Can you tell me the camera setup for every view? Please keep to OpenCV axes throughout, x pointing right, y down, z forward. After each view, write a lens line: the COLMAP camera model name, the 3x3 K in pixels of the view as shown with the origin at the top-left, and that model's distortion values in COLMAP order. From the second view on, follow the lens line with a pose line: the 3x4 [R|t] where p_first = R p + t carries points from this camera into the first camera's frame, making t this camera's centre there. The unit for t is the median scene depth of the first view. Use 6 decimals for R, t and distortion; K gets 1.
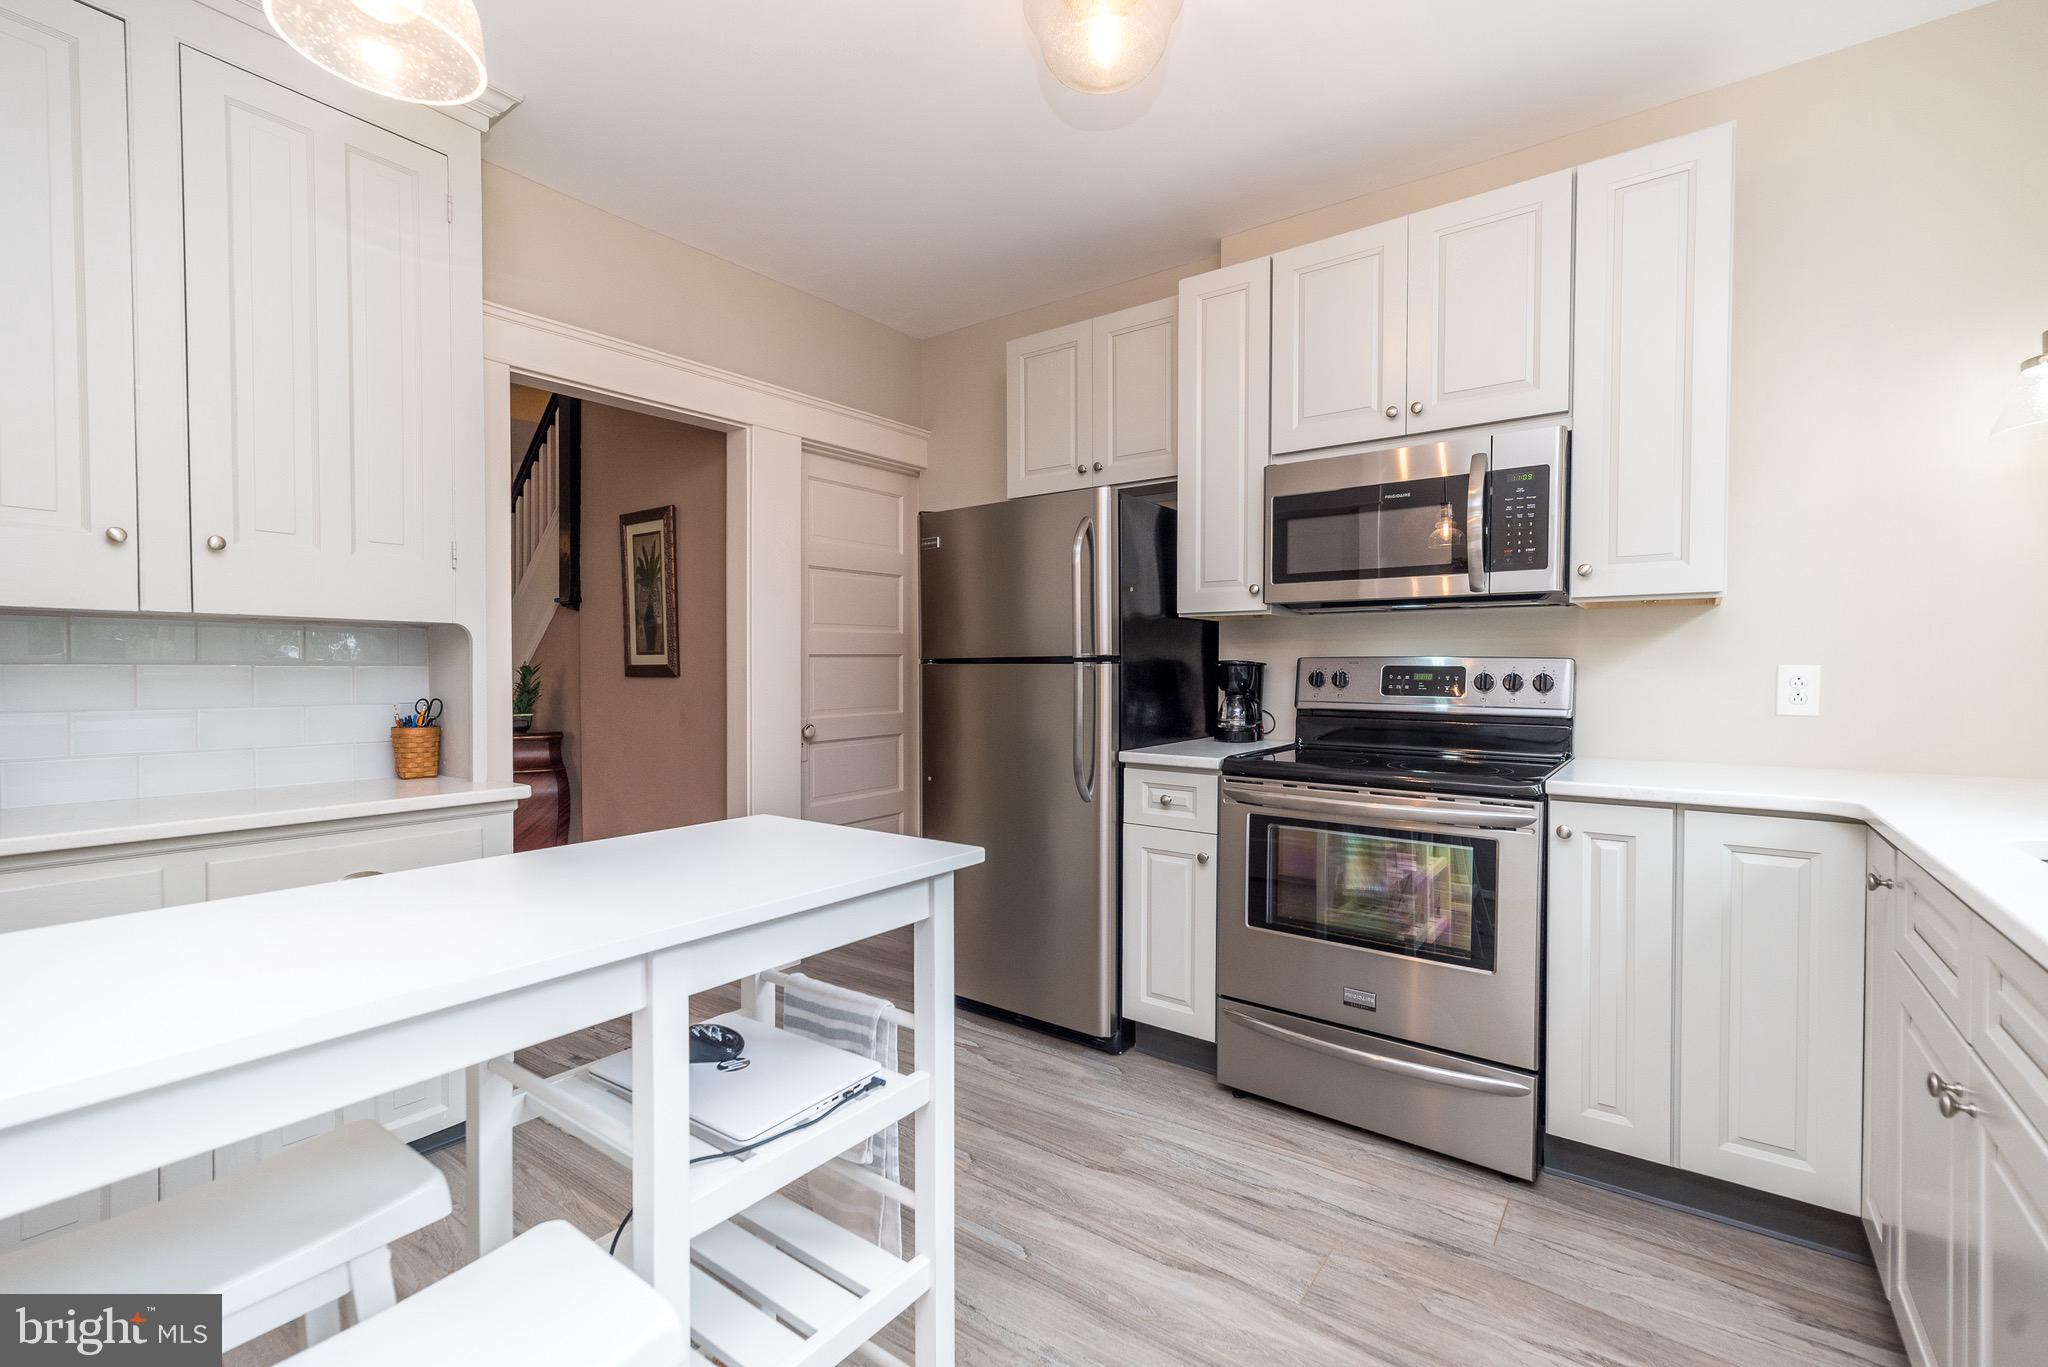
lens RADIAL K [[889.6, 0, 1026.8], [0, 889.6, 681.5], [0, 0, 1]] dist [0.012021, -0.000150]
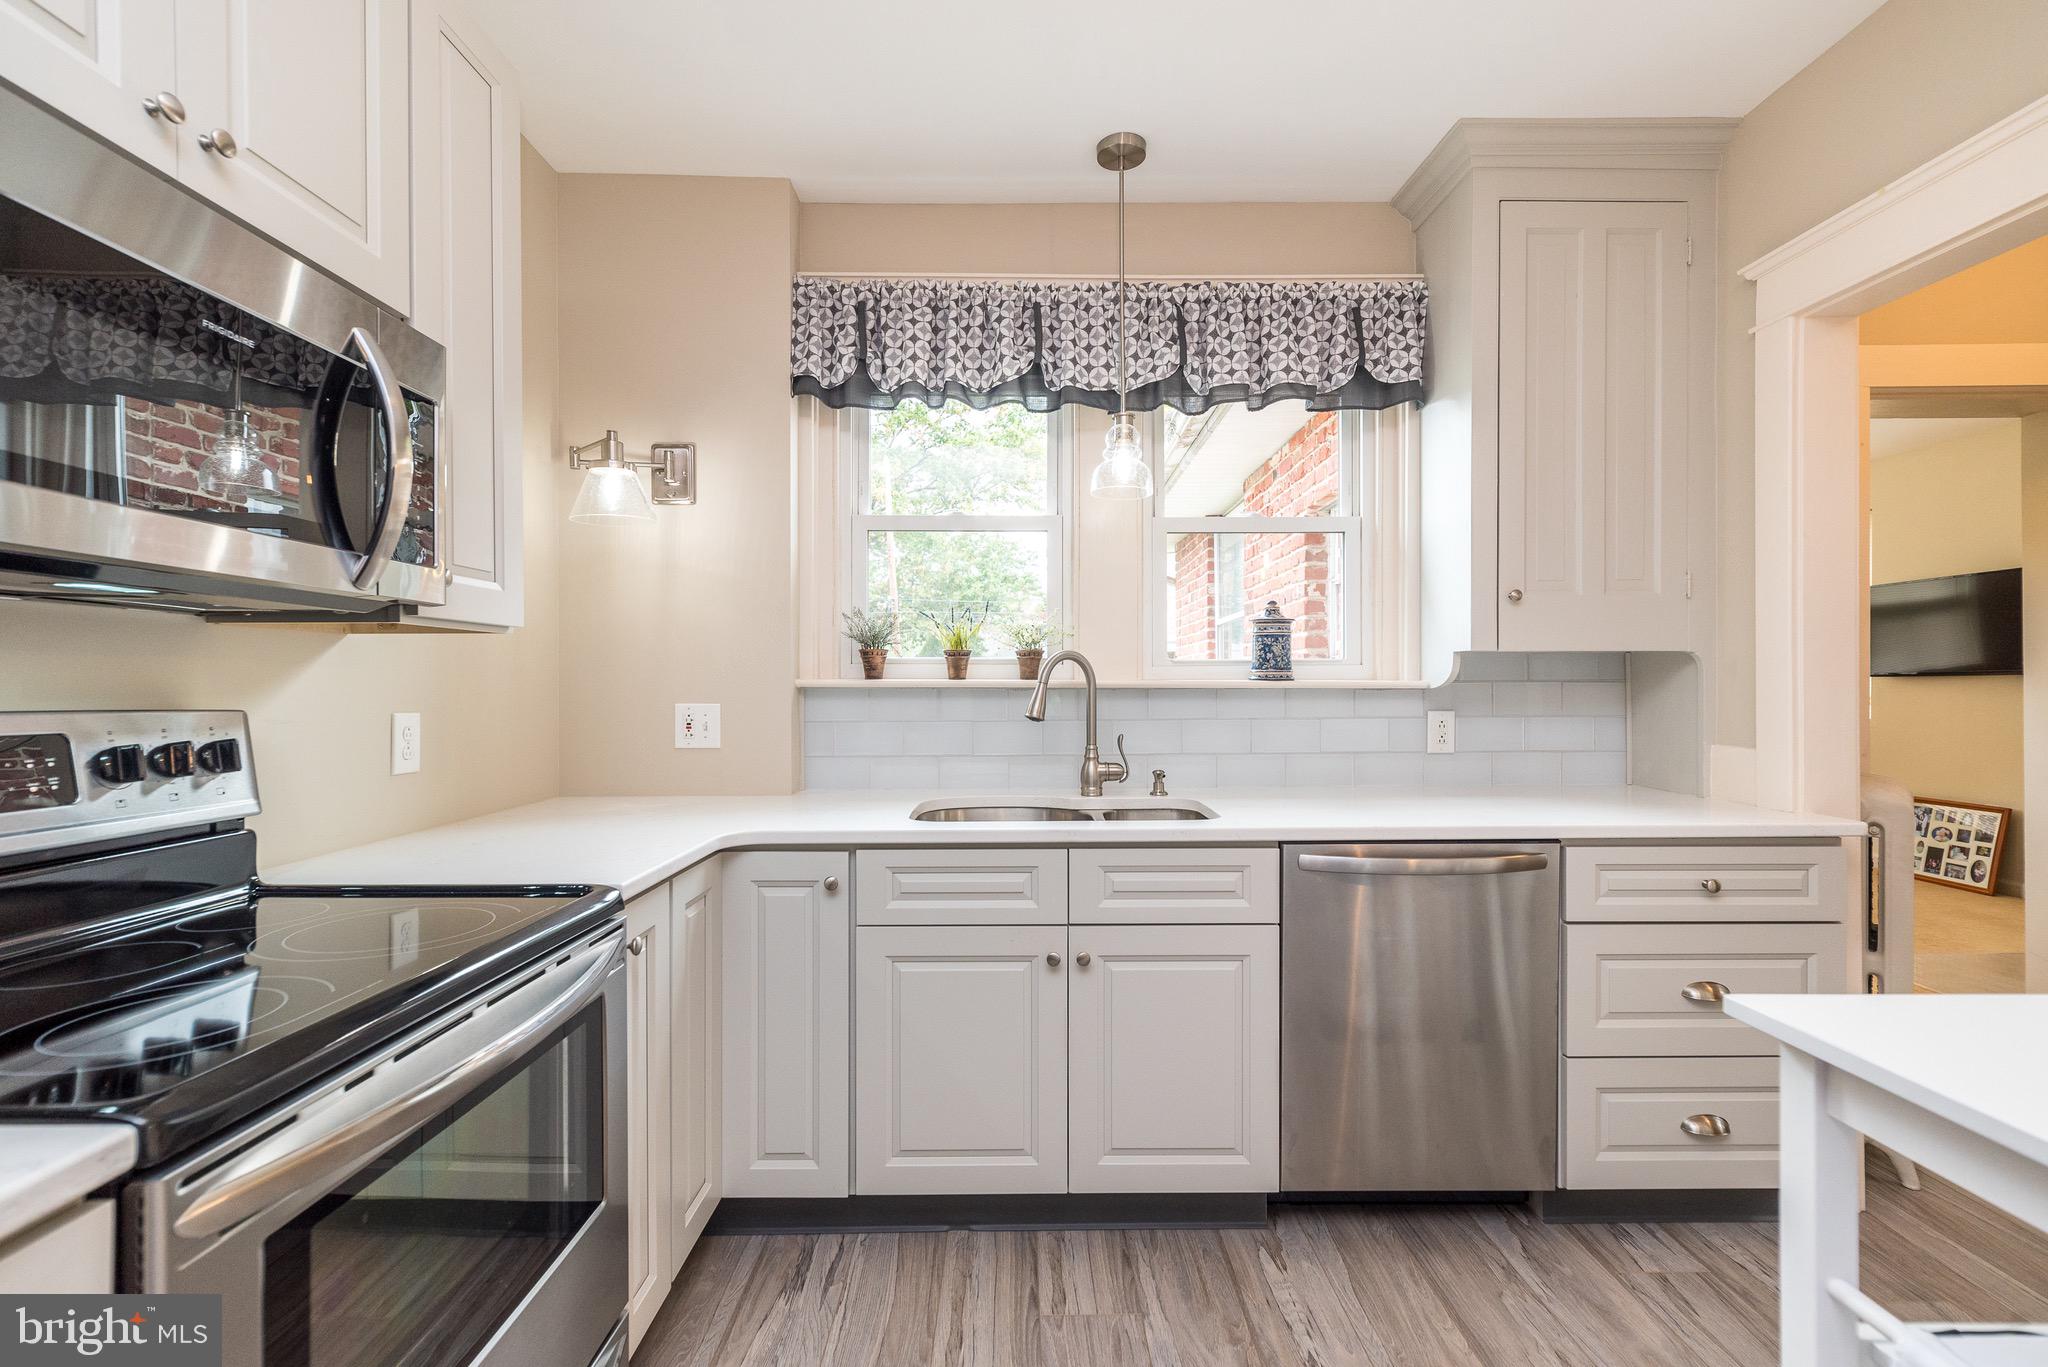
lens RADIAL K [[889.6, 0, 1013.7], [0, 889.6, 686.3], [0, 0, 1]] dist [0.012021, -0.000150]
pose [[-0.575732, 0.002802, 0.817634, -0.135934], [0.016729, 0.999825, 0.008353, -0.036951], [-0.817467, 0.018487, -0.575678, 0.920343]]
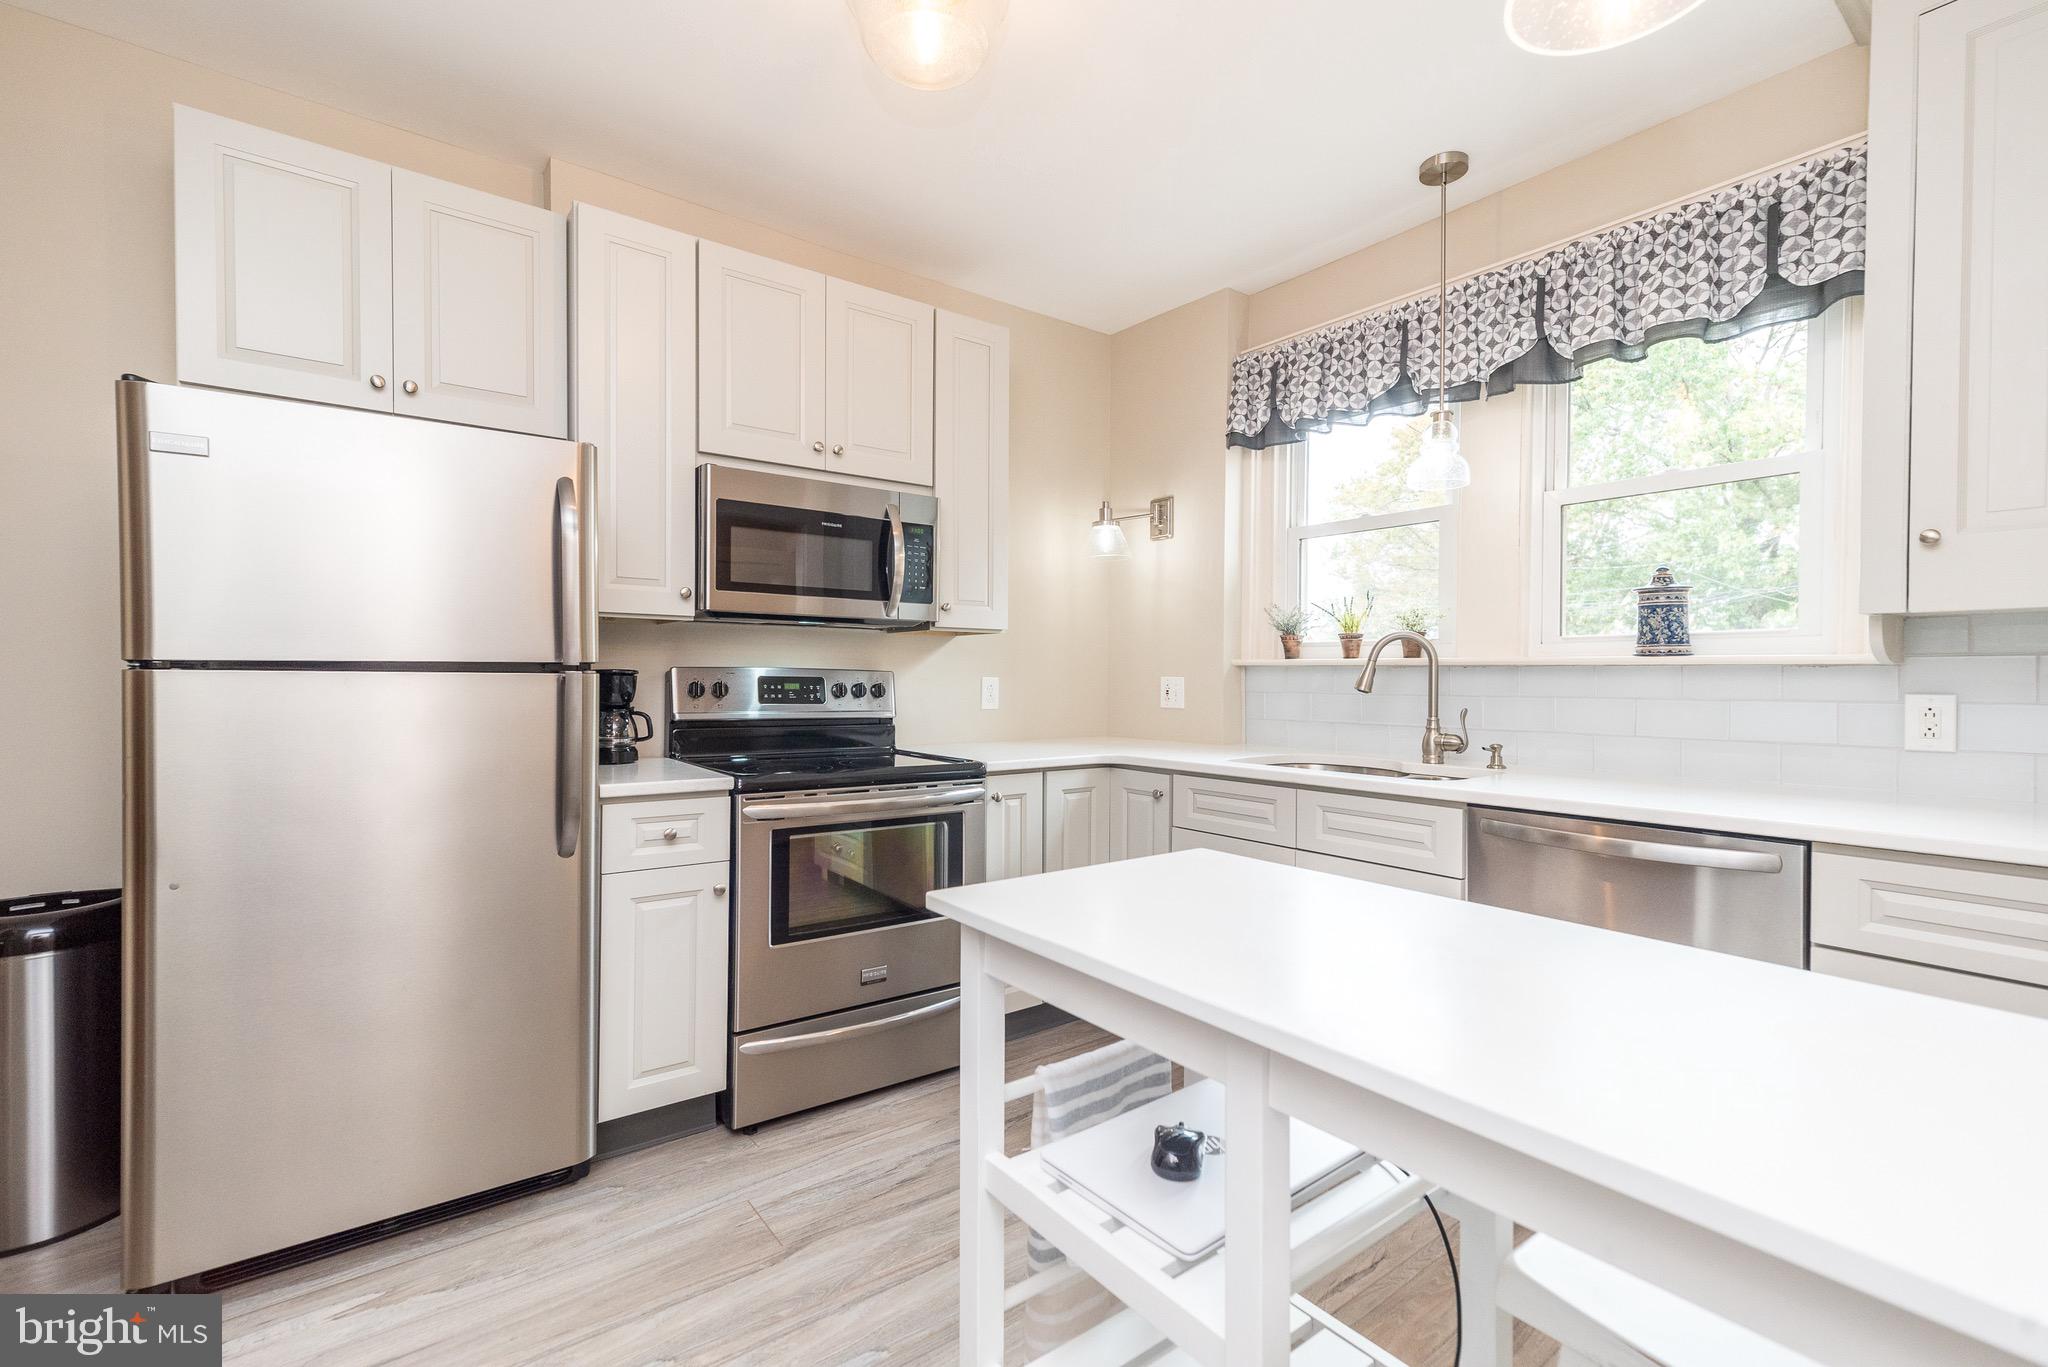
lens RADIAL K [[889.6, 0, 1031.6], [0, 889.6, 683.0], [0, 0, 1]] dist [0.012021, -0.000150]
pose [[0.298503, -0.005112, 0.954395, -0.556819], [0.009488, 0.999952, 0.002389, -0.009958], [-0.954362, 0.008342, 0.298537, 0.417836]]
